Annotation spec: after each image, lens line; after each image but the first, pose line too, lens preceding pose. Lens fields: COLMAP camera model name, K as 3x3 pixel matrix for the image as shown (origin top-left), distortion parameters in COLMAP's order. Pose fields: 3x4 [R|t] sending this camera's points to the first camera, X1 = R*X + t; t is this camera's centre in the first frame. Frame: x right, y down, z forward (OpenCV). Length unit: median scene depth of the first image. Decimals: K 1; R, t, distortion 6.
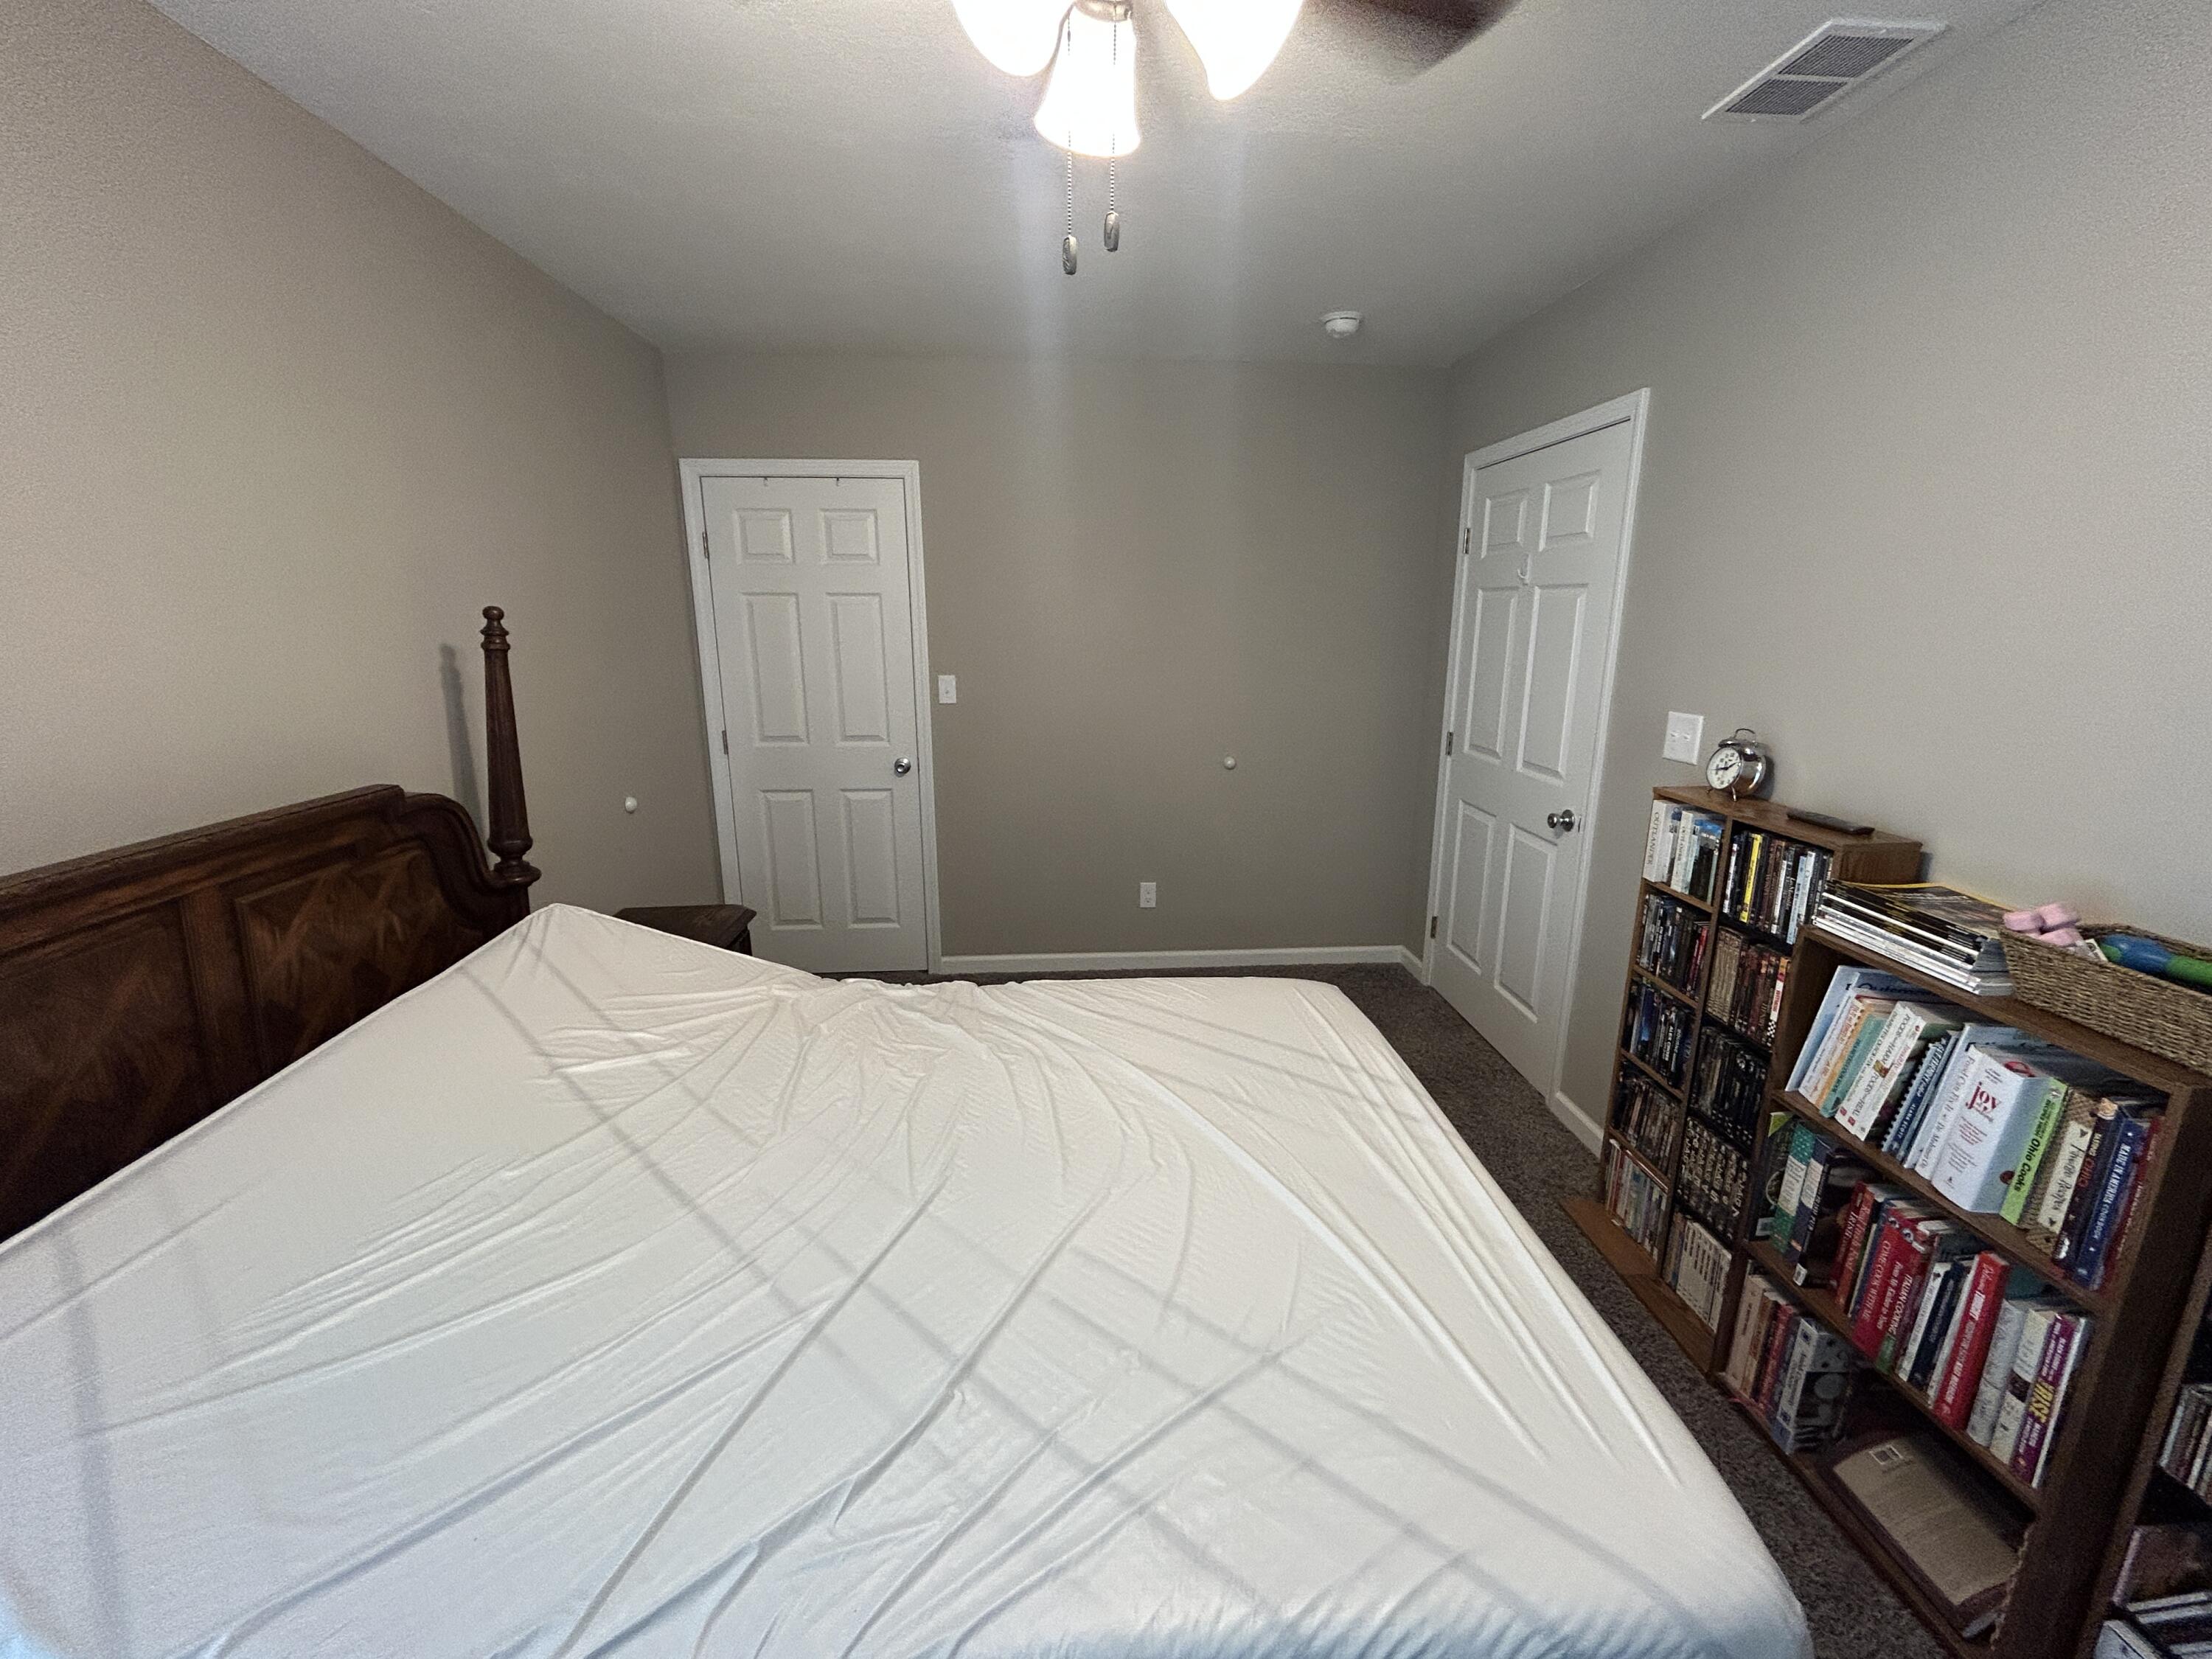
lens RADIAL K [[908.1, 0, 1110.0], [0, 908.1, 827.2], [0, 0, 1]] dist [0.002765, 0.000567]
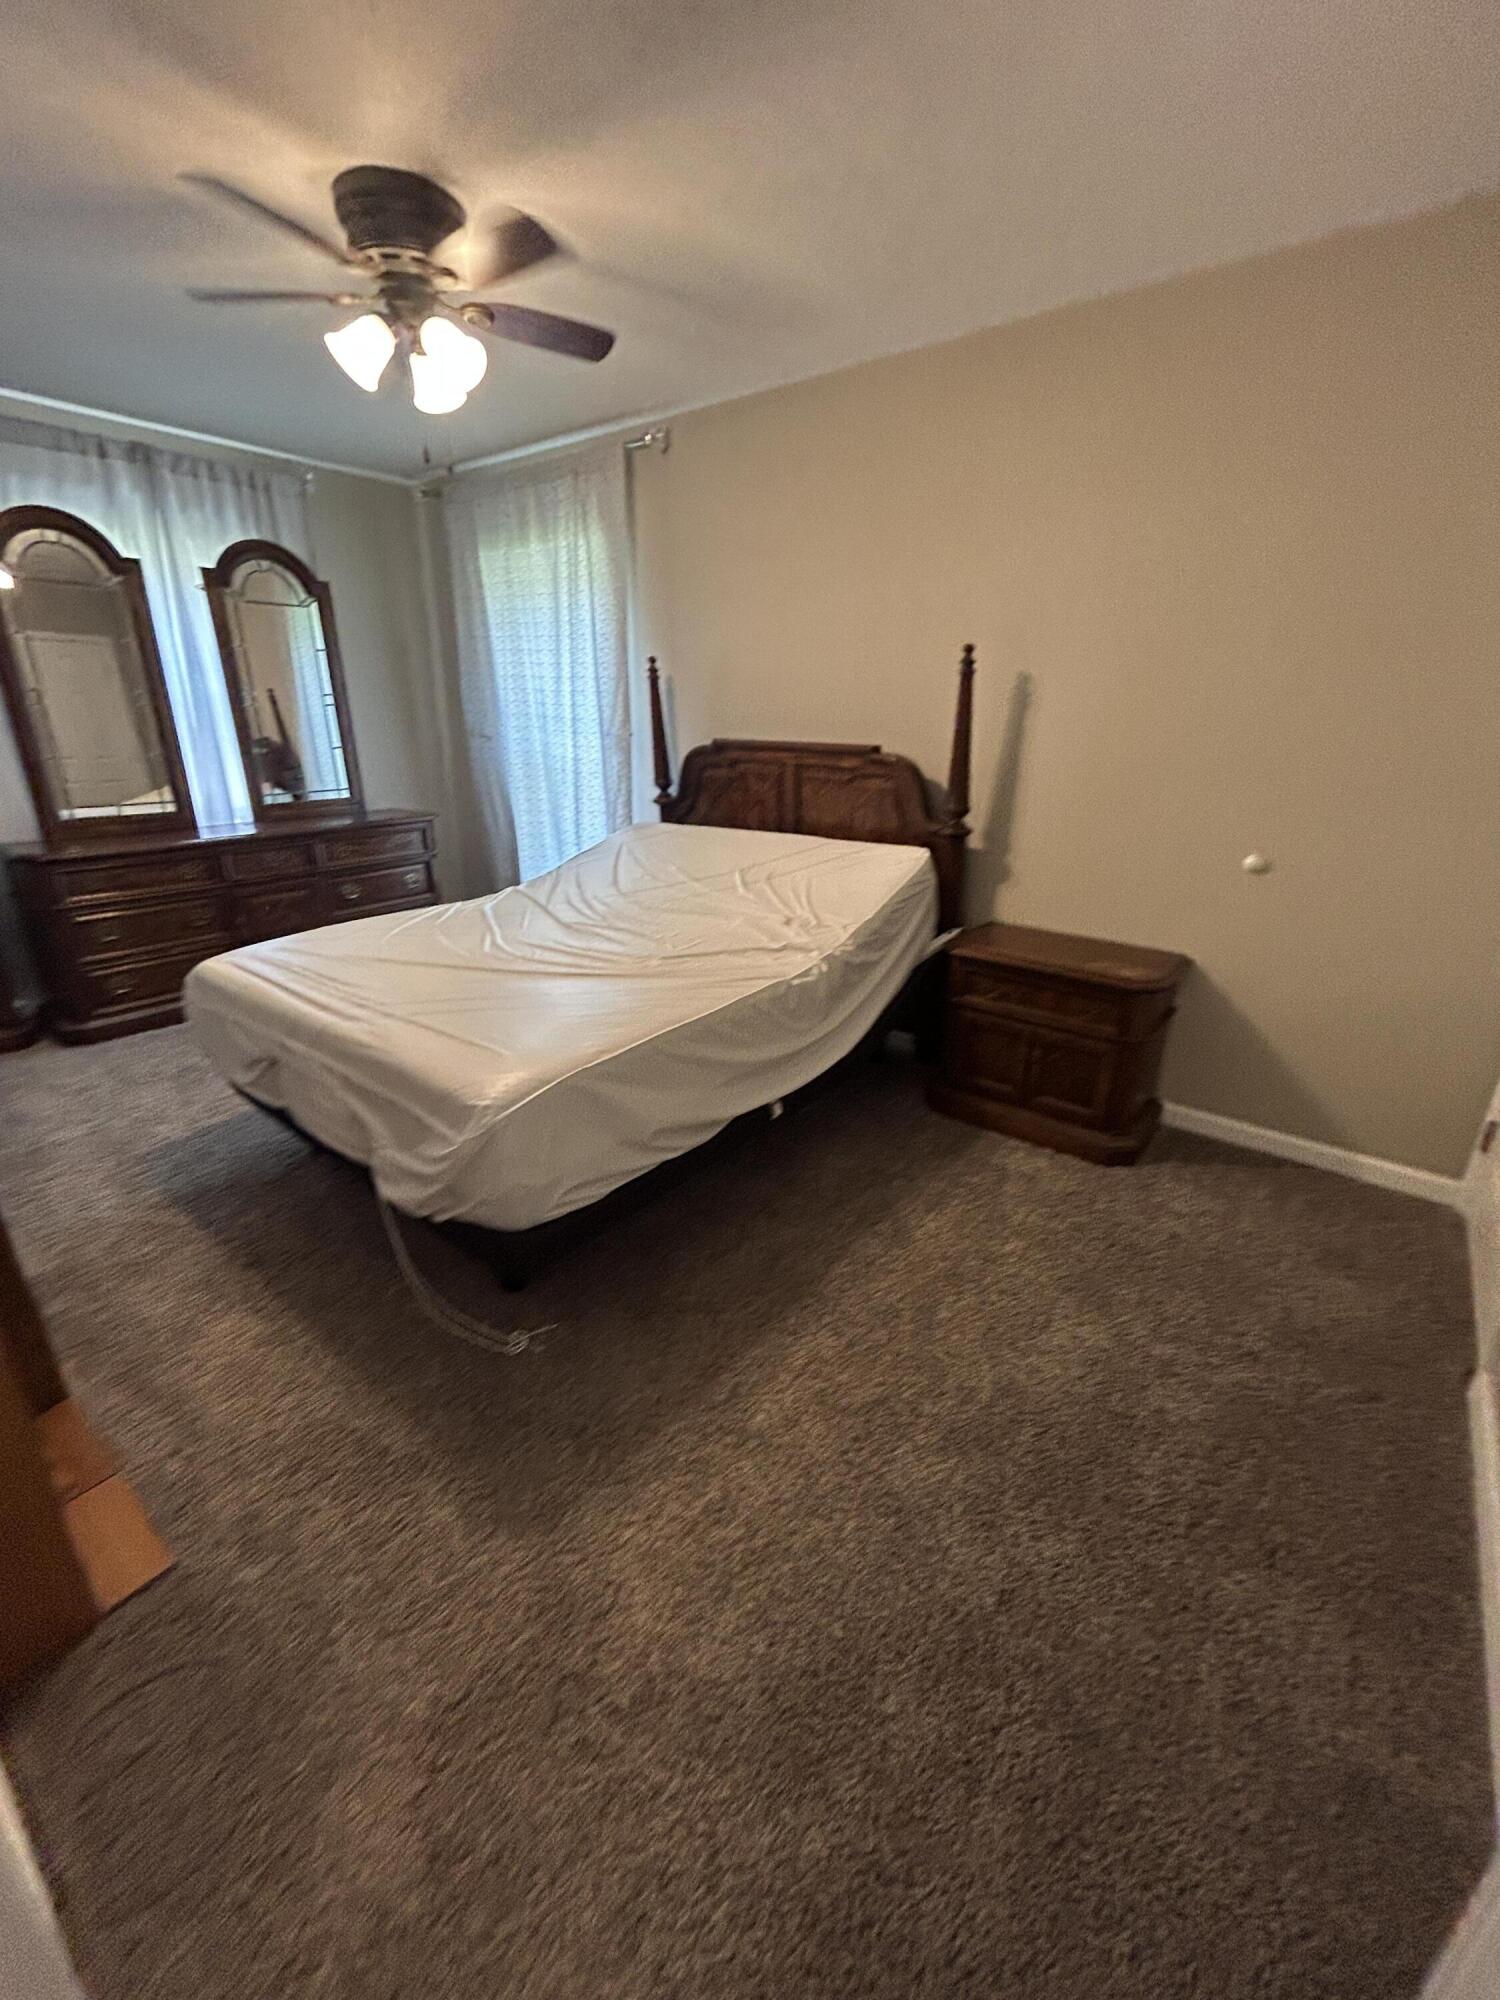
lens RADIAL K [[821.1, 0, 764.6], [0, 821.1, 999.5], [0, 0, 1]] dist [0.002765, 0.000567]
pose [[-0.654769, 0.250706, -0.713038, 0.783048], [-0.182675, 0.862928, 0.471154, -0.373200], [0.733421, 0.438751, -0.519221, 2.045766]]
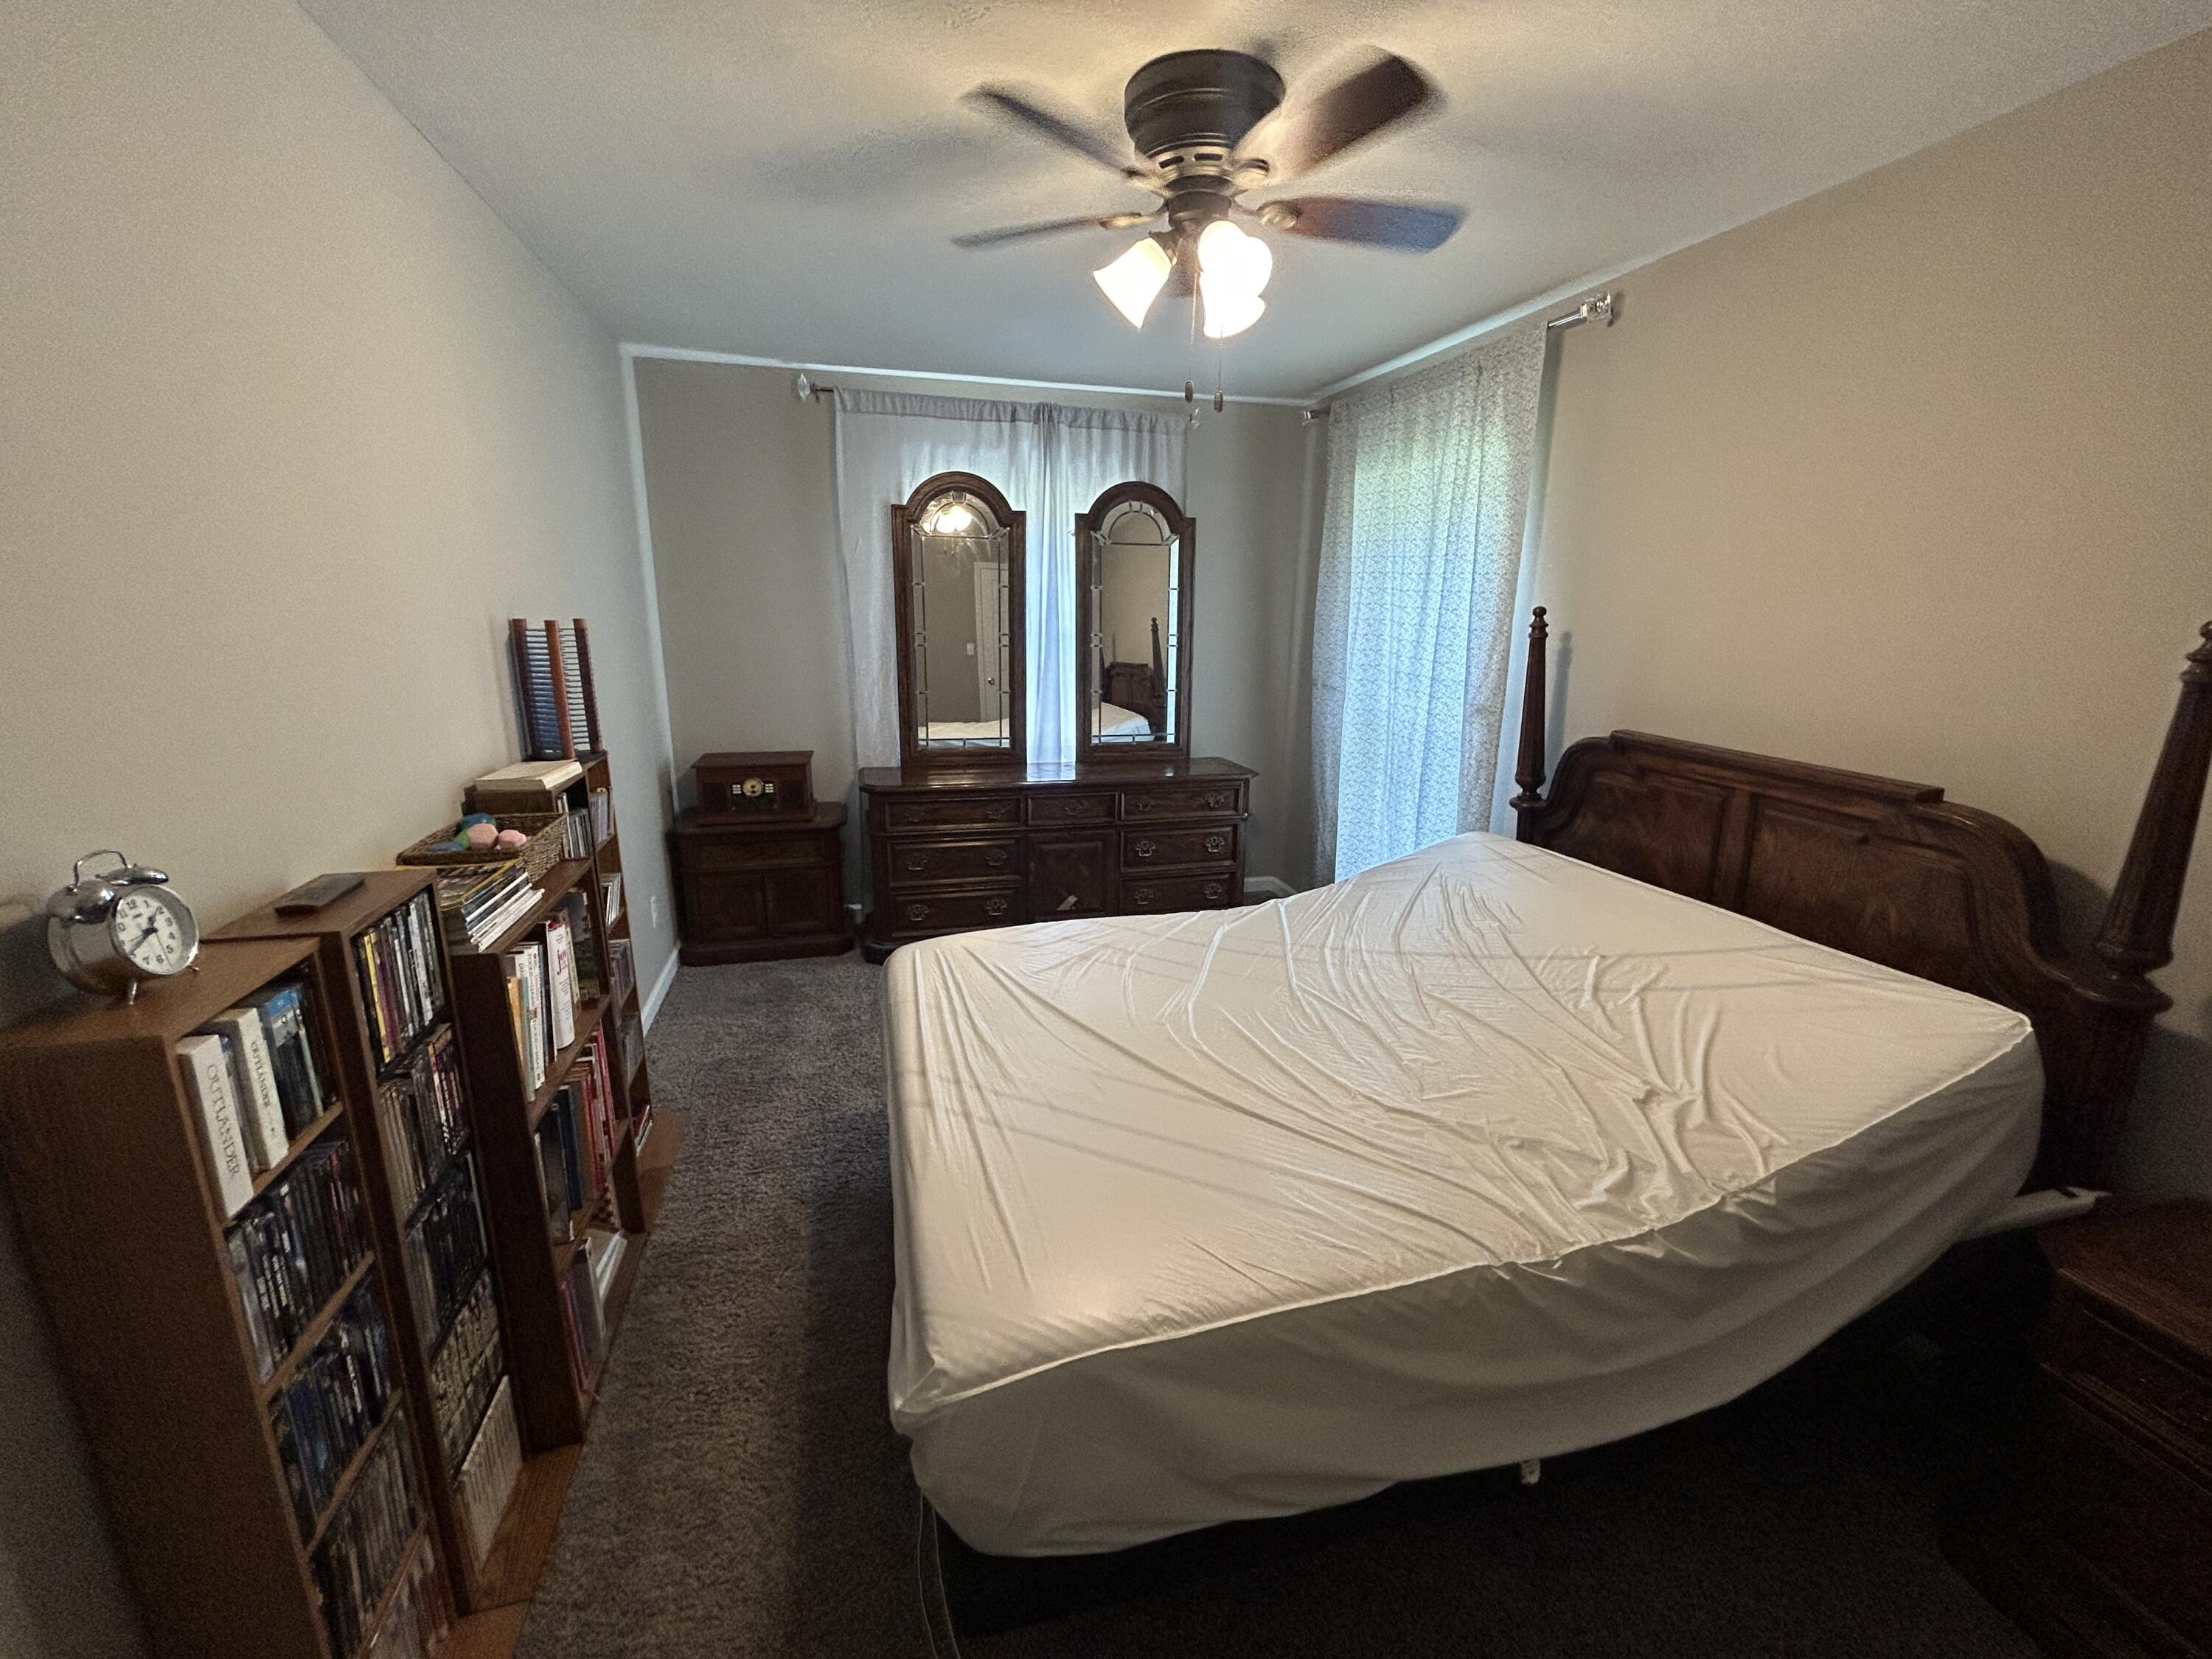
lens RADIAL K [[908.1, 0, 1111.5], [0, 908.1, 825.8], [0, 0, 1]] dist [0.002765, 0.000567]
pose [[-0.978161, 0.036269, -0.204660, 0.341262], [-0.063096, 0.886375, 0.458649, -0.438779], [0.198040, 0.461545, -0.864729, 1.787073]]
